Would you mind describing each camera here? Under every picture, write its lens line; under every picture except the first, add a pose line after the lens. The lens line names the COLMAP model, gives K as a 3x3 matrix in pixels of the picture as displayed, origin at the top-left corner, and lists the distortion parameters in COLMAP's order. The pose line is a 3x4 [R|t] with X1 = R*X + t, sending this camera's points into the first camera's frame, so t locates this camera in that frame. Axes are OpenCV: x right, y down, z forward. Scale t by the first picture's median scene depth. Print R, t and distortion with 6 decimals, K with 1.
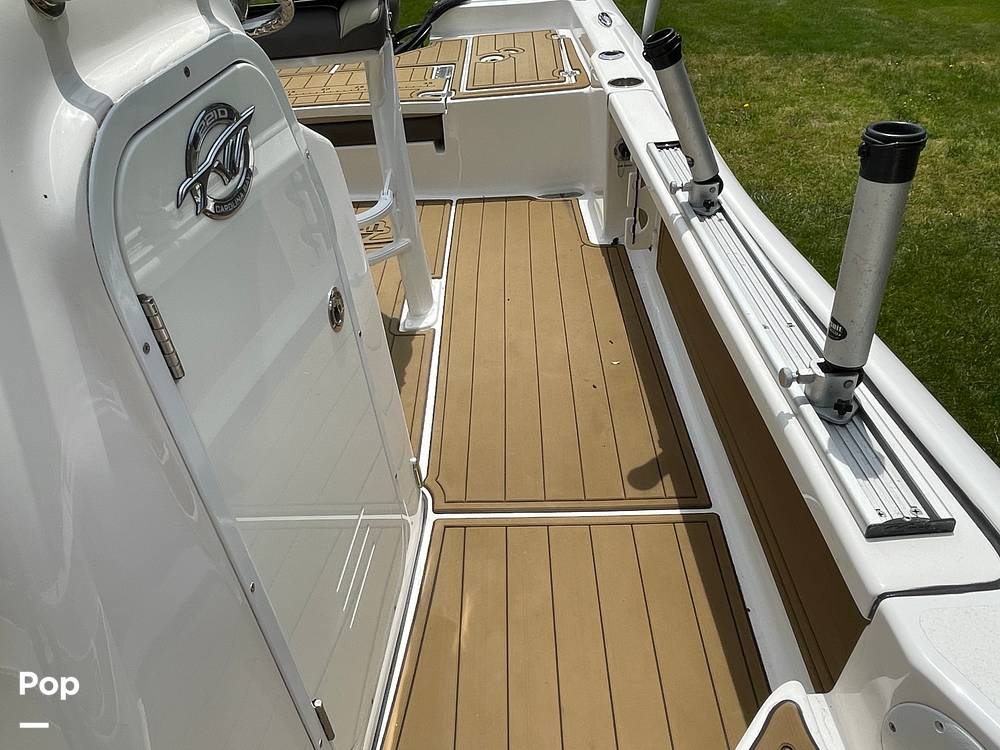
lens RADIAL K [[763.2, 0, 490.3], [0, 763.2, 376.0], [0, 0, 1]] dist [-0.000021, 0.000215]
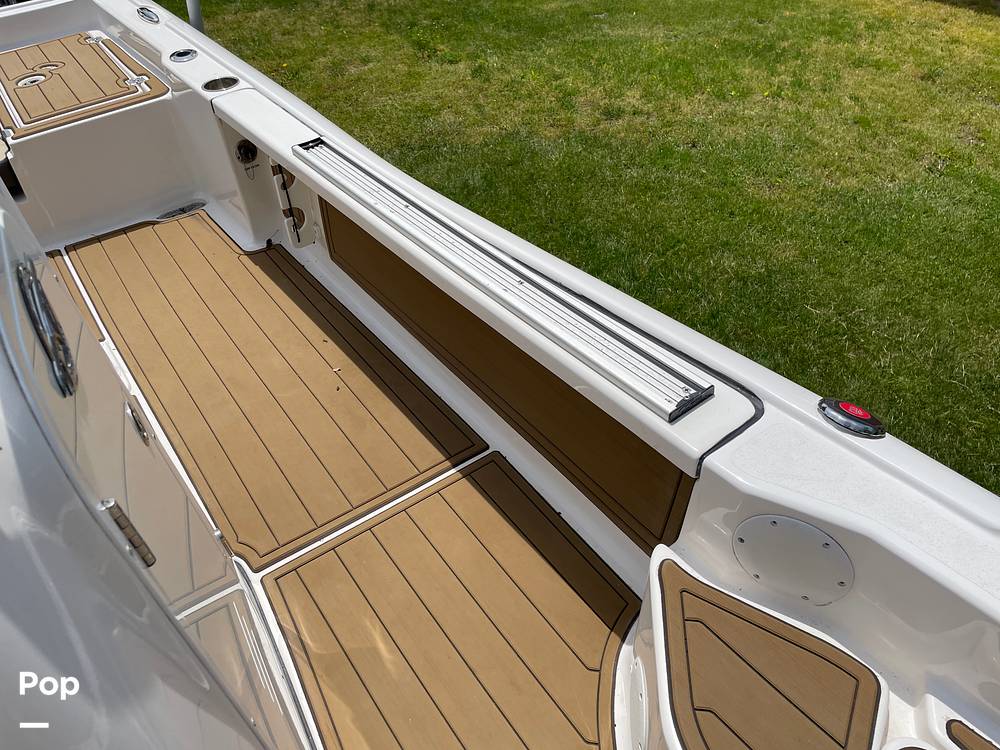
lens RADIAL K [[763.2, 0, 500.4], [0, 763.2, 369.9], [0, 0, 1]] dist [0.104653, -0.144580]
pose [[0.810407, -0.368901, 0.455140, -0.131822], [0.347245, 0.928152, 0.133995, -0.063392], [-0.471871, 0.049454, 0.880280, -0.020264]]
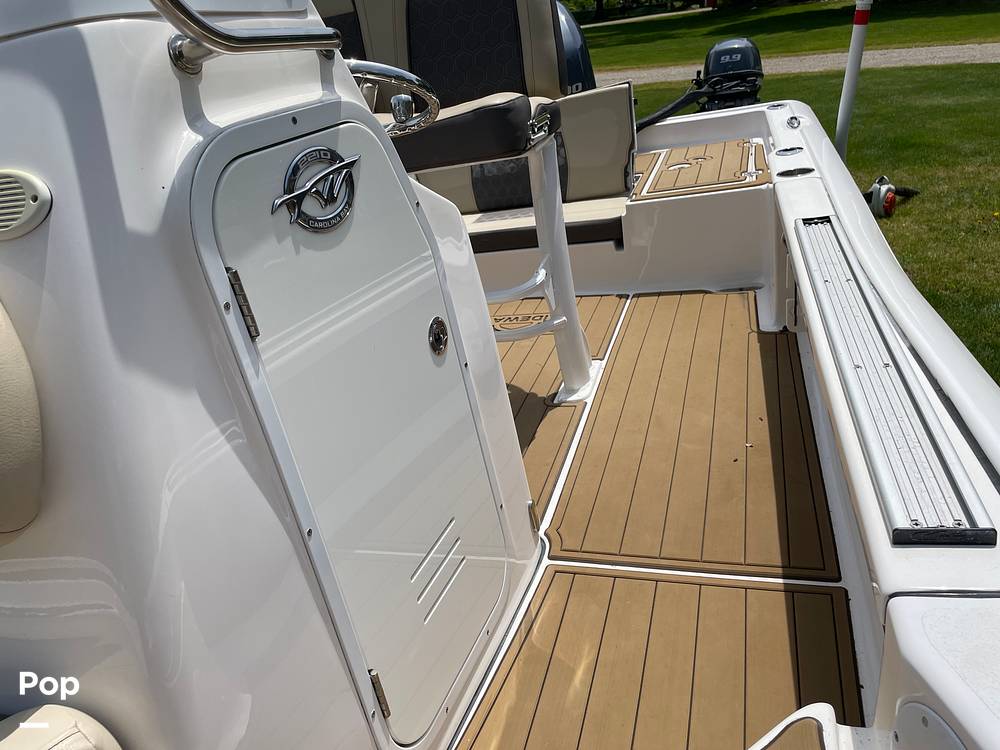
lens RADIAL K [[763.2, 0, 500.4], [0, 763.2, 369.9], [0, 0, 1]] dist [0.104653, -0.144580]
pose [[0.957013, 0.024665, -0.288994, 0.119604], [-0.074579, 0.983802, -0.163007, 0.077150], [0.280293, 0.177552, 0.943351, -0.035157]]
